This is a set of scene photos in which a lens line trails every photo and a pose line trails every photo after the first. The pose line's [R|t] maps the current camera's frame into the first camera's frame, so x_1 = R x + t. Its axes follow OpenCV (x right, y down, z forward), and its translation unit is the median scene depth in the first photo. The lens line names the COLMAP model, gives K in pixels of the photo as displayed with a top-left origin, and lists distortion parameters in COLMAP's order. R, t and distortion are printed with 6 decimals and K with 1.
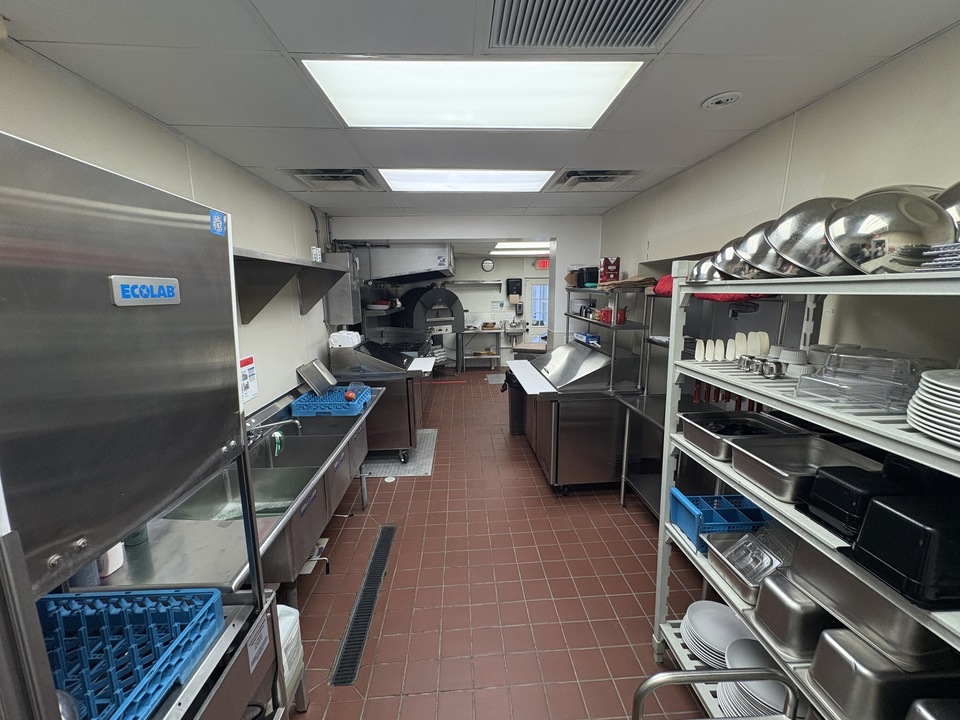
lens RADIAL K [[380.9, 0, 479.8], [0, 380.9, 356.2], [0, 0, 1]] dist [-0.000580, 0.000039]
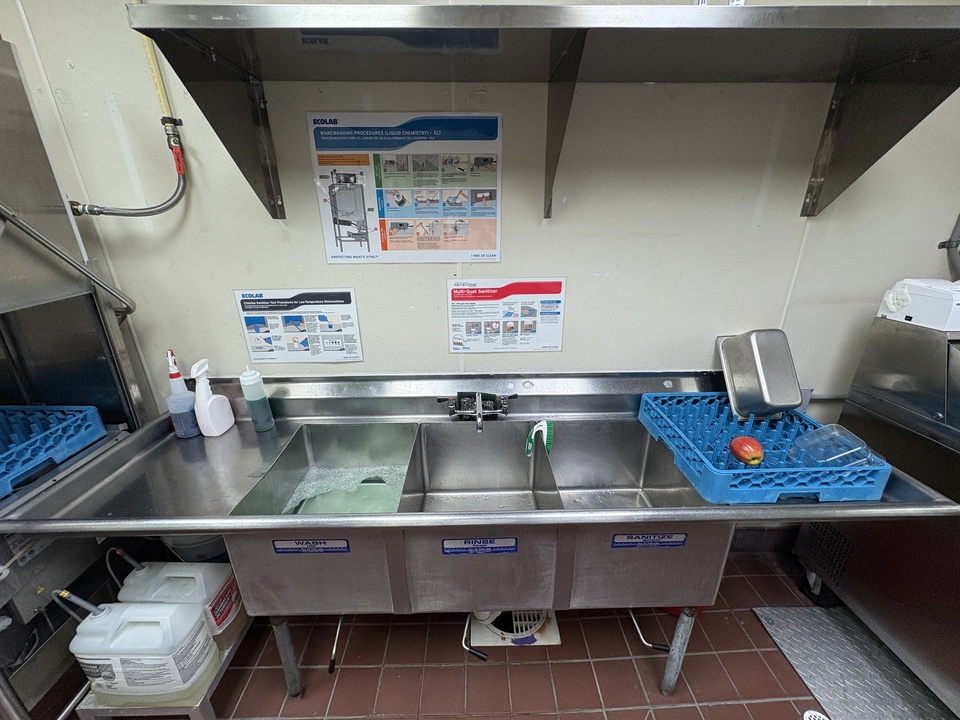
lens RADIAL K [[380.9, 0, 480.1], [0, 380.9, 357.3], [0, 0, 1]] dist [-0.000580, 0.000039]
pose [[-0.030101, 0.354864, -0.934433, -0.043657], [-0.169691, 0.919472, 0.354649, -0.074458], [0.985037, 0.169241, 0.032541, 0.902888]]
